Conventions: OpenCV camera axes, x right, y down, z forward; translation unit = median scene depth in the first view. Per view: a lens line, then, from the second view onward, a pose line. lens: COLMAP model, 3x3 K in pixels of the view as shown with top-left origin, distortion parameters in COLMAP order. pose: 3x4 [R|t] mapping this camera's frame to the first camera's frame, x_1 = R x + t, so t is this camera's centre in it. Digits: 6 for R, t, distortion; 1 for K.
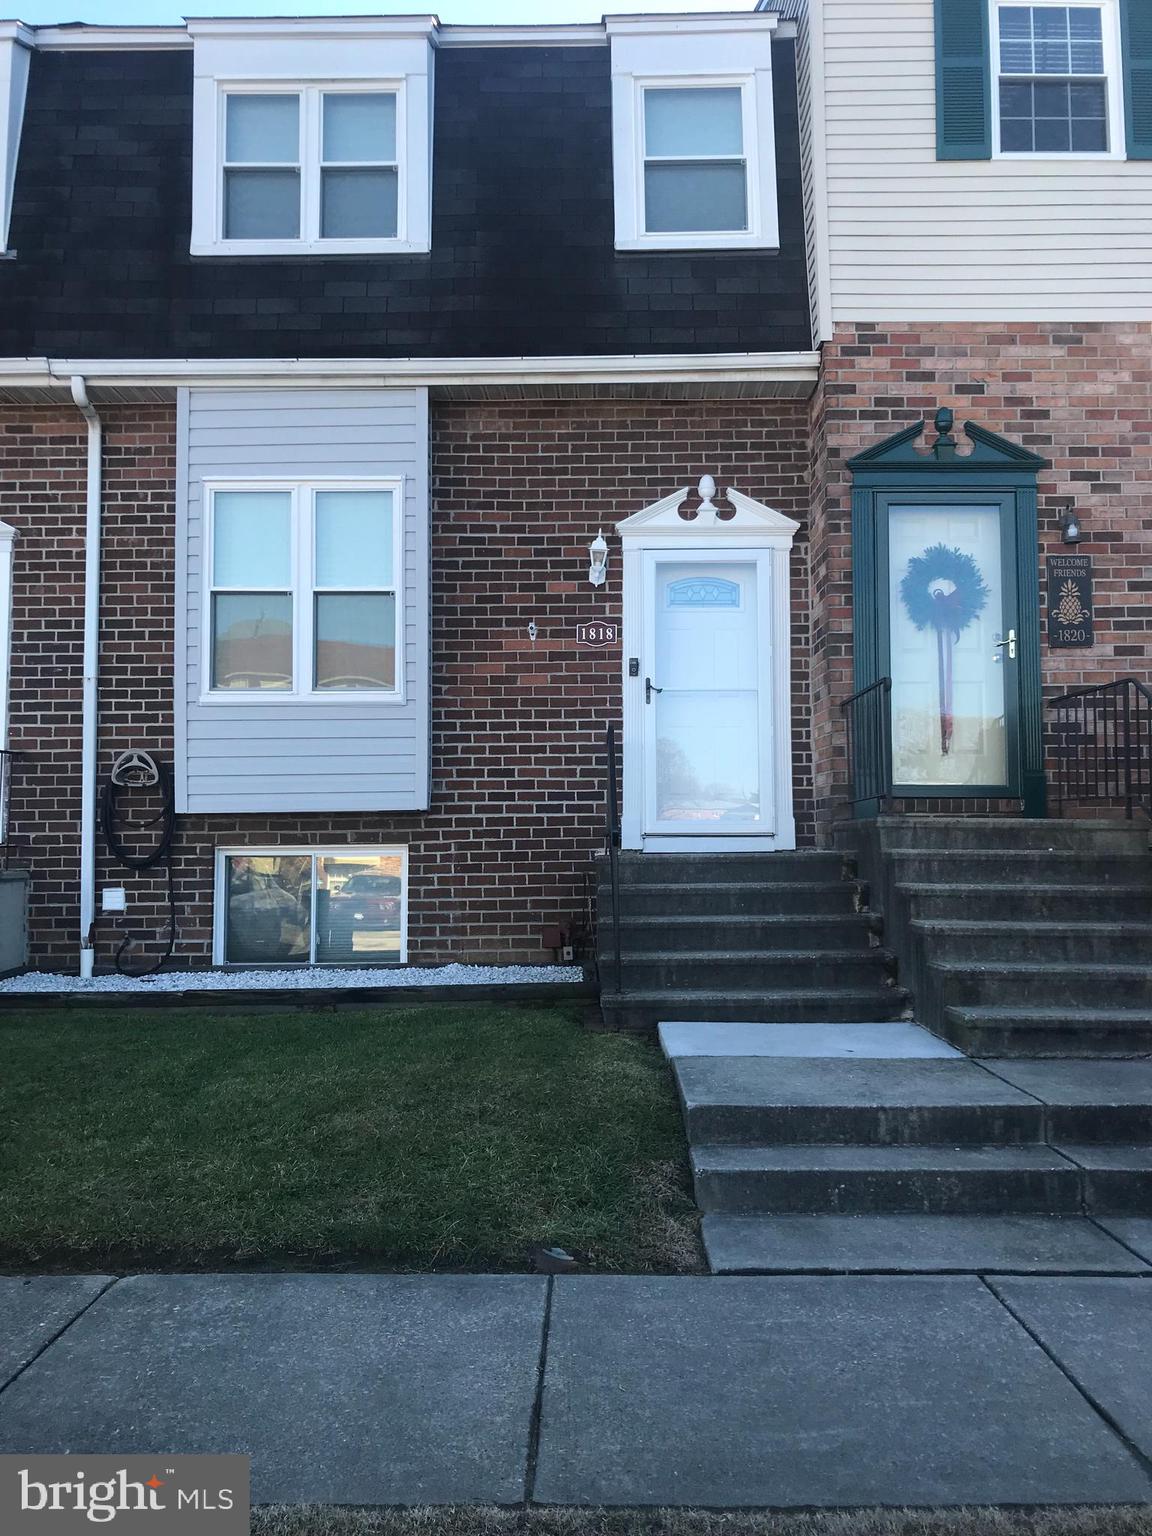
lens RADIAL K [[1255.8, 0, 573.7], [0, 1255.8, 767.4], [0, 0, 1]] dist [0.002124, -0.000707]
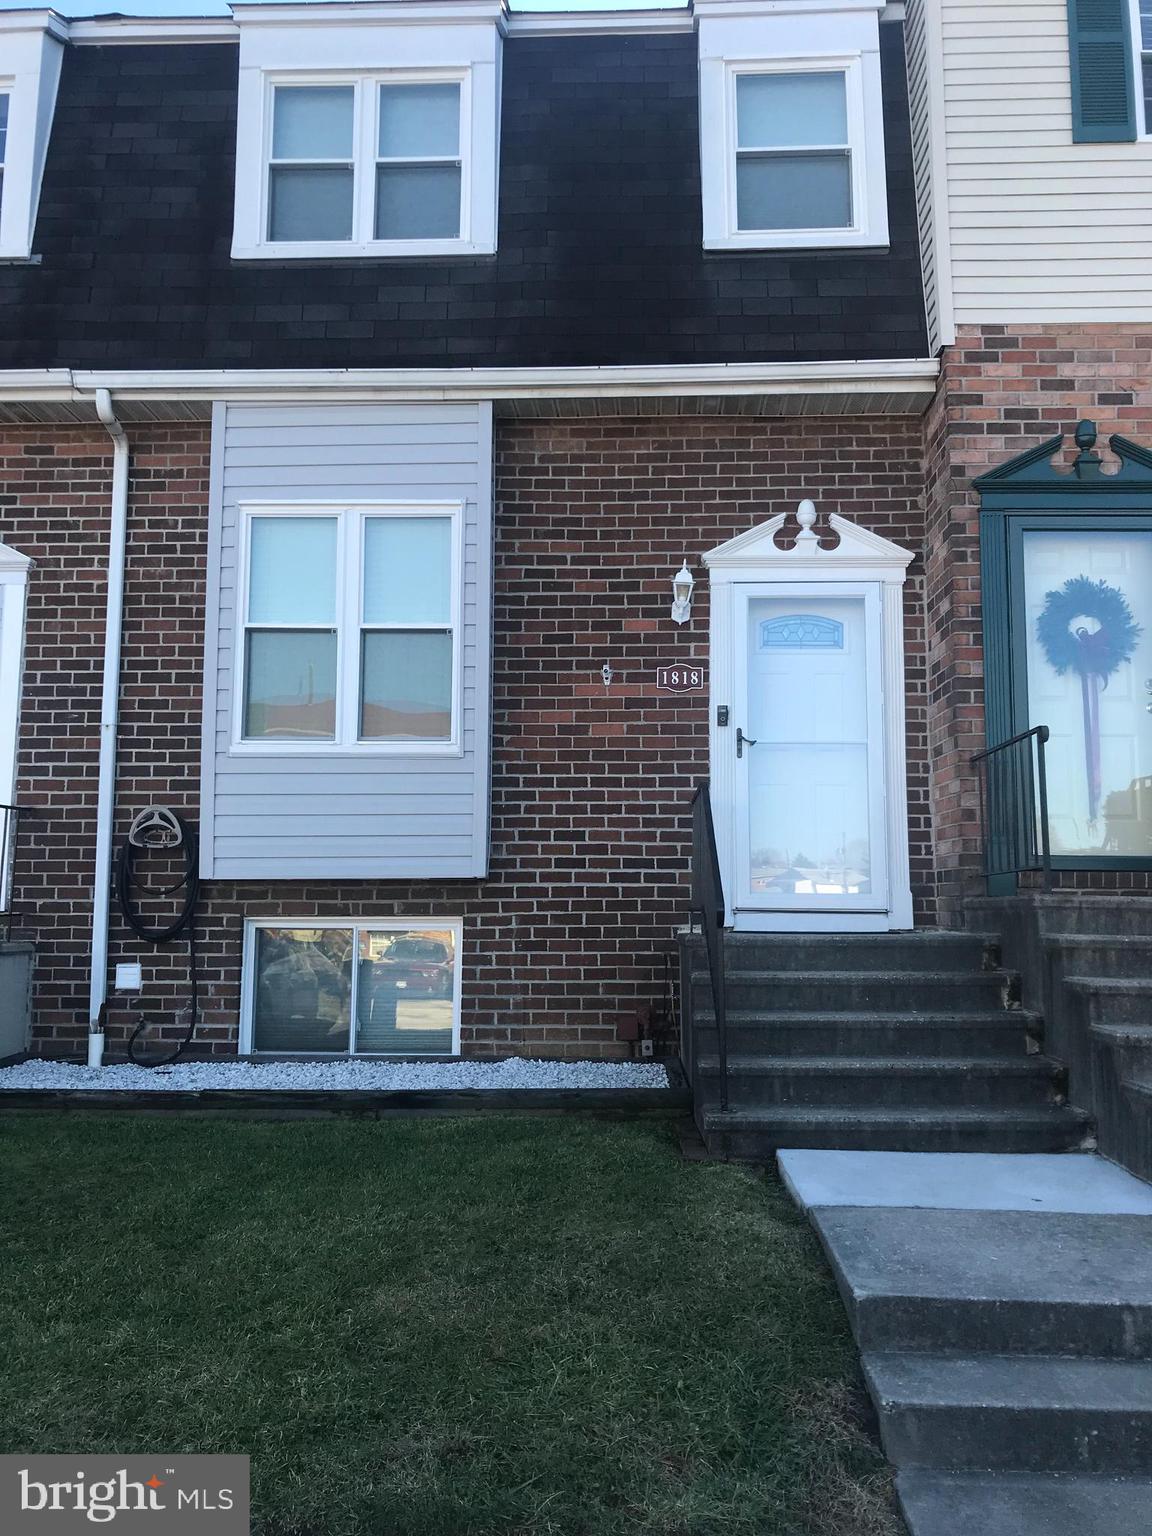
lens RADIAL K [[1255.8, 0, 577.3], [0, 1255.8, 768.1], [0, 0, 1]] dist [0.002124, -0.000707]
pose [[0.999482, 0.007305, -0.031352, -0.026031], [-0.008829, 0.998772, -0.048754, -0.000440], [0.030958, 0.049005, 0.998319, 0.126778]]
